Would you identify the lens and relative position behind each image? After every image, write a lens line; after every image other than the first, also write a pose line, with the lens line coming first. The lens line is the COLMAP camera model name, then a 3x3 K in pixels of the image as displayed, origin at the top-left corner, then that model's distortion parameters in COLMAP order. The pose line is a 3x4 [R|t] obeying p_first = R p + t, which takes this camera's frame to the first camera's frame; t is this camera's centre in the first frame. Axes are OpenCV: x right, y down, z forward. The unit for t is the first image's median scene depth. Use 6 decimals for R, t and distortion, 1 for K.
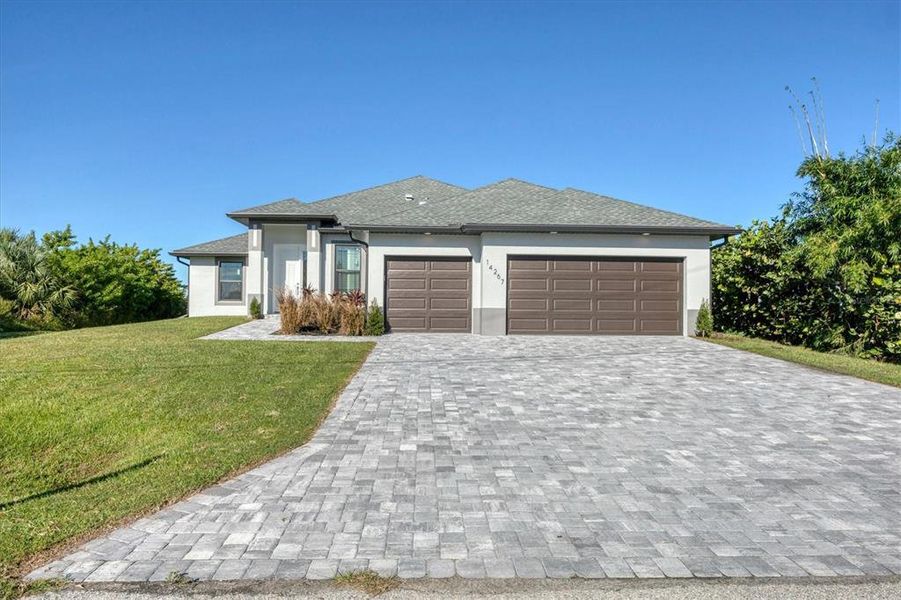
lens RADIAL K [[584.8, 0, 450.5], [0, 584.8, 300.0], [0, 0, 1]] dist [-0.005017, -0.001894]
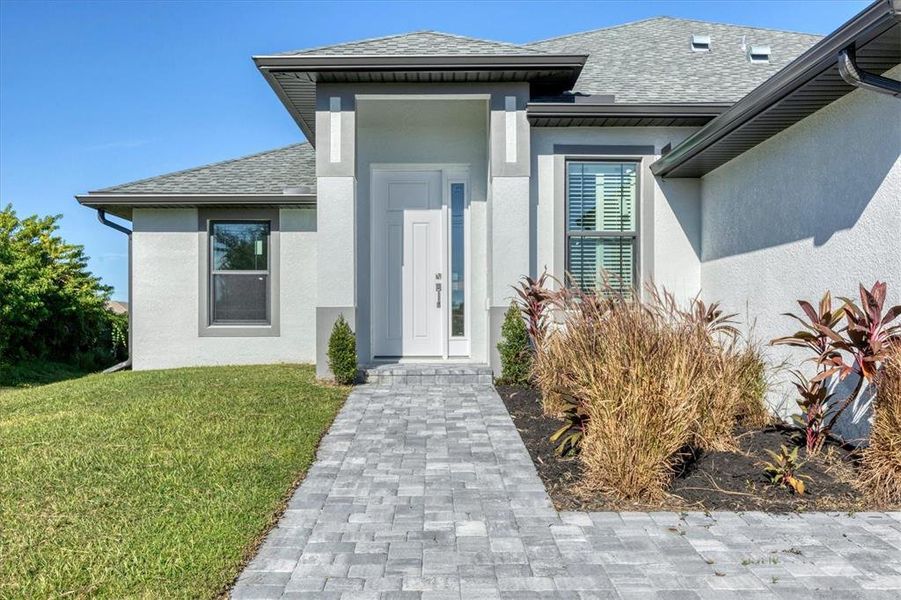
lens RADIAL K [[877.5, 0, 450.1], [0, 877.5, 312.4], [0, 0, 1]] dist [0.000087, 0.000754]
pose [[0.998948, -0.010685, -0.044594, -0.204952], [0.011049, 0.999908, 0.007920, -0.008787], [0.044505, -0.008404, 0.998974, 0.418635]]
